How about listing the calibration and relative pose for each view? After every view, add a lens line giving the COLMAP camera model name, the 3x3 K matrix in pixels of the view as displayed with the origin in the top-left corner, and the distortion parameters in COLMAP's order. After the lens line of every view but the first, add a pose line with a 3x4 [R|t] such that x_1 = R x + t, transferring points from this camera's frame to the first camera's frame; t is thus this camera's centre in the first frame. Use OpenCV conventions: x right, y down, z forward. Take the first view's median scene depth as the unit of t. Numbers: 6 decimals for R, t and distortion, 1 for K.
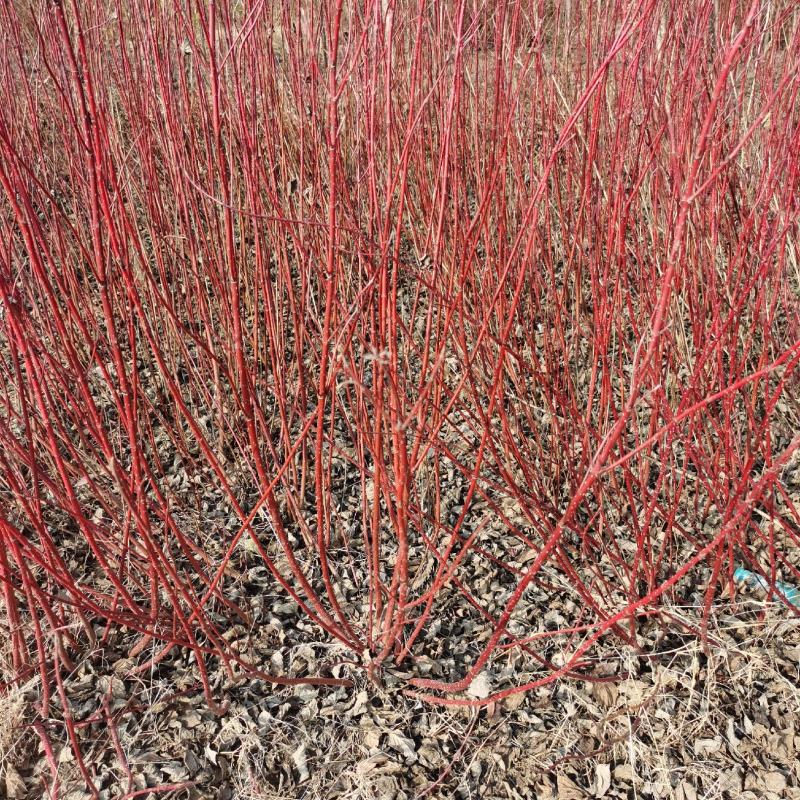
lens RADIAL K [[808.4, 0, 400.2], [0, 808.4, 399.6], [0, 0, 1]] dist [0.013804, 0.000000]
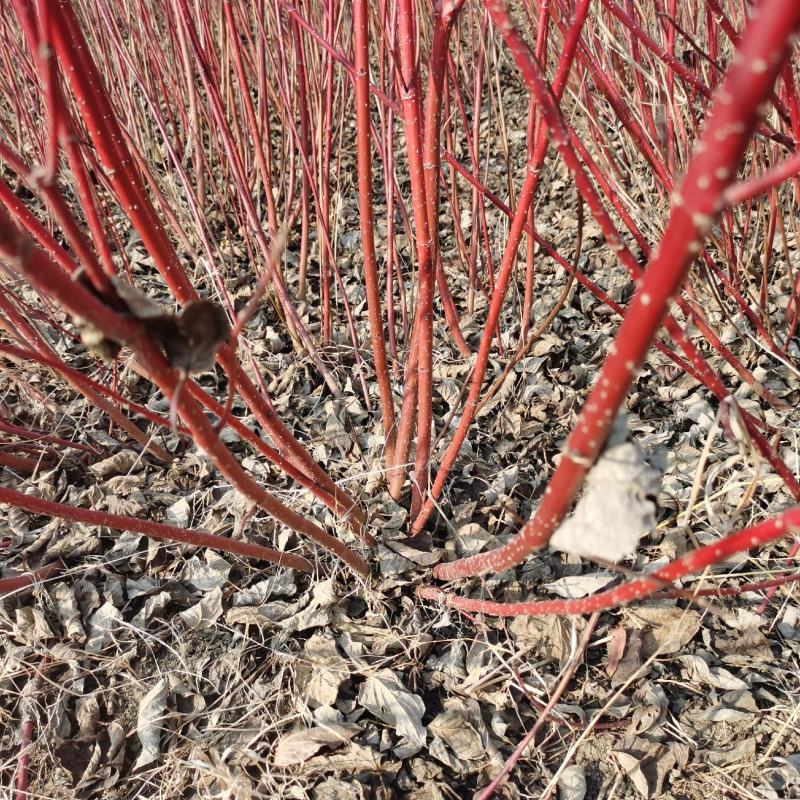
lens RADIAL K [[808.4, 0, 399.5], [0, 808.4, 400.6], [0, 0, 1]] dist [0.013804, 0.000000]
pose [[0.987898, 0.048641, -0.147282, 0.057300], [-0.040616, 0.997547, 0.057017, 0.239221], [0.149694, -0.050345, 0.987450, 0.582144]]
